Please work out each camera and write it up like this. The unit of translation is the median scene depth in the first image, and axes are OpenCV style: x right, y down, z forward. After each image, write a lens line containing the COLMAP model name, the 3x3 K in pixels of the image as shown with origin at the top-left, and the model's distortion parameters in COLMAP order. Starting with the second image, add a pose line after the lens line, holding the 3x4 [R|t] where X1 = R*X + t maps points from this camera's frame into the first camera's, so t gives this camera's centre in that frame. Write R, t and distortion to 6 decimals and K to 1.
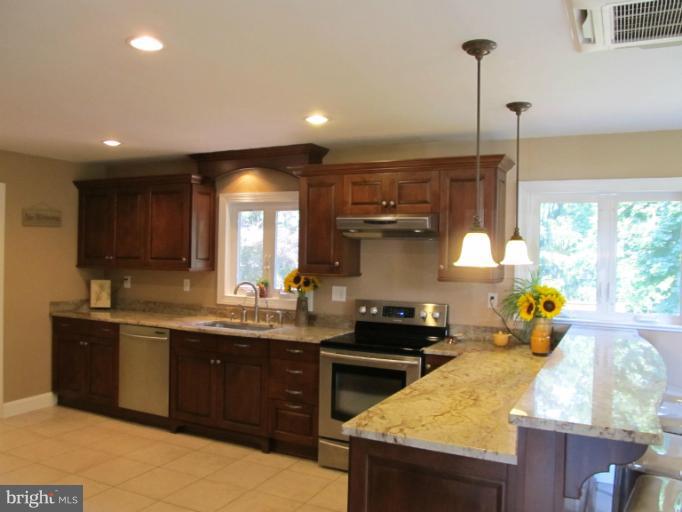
lens RADIAL K [[564.2, 0, 338.1], [0, 564.2, 255.1], [0, 0, 1]] dist [-0.064726, 0.028899]
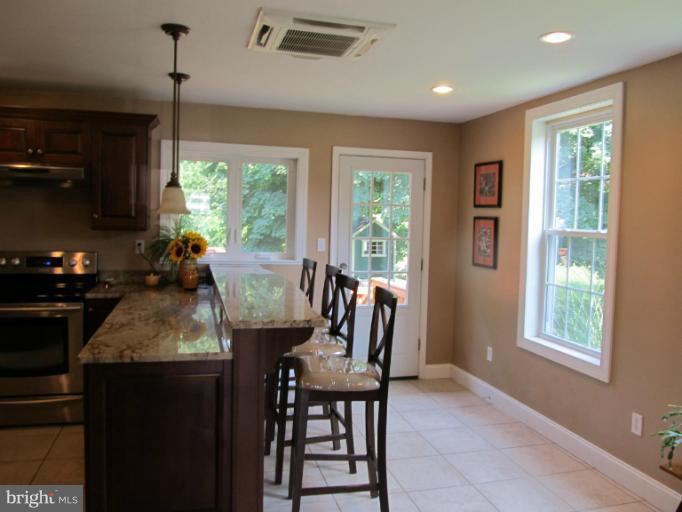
lens RADIAL K [[564.2, 0, 342.8], [0, 564.2, 254.8], [0, 0, 1]] dist [-0.064726, 0.028899]
pose [[0.743271, -0.046177, 0.667395, -0.171522], [-0.012214, 0.996512, 0.082551, 0.001094], [-0.668879, -0.069510, 0.740115, -0.085663]]
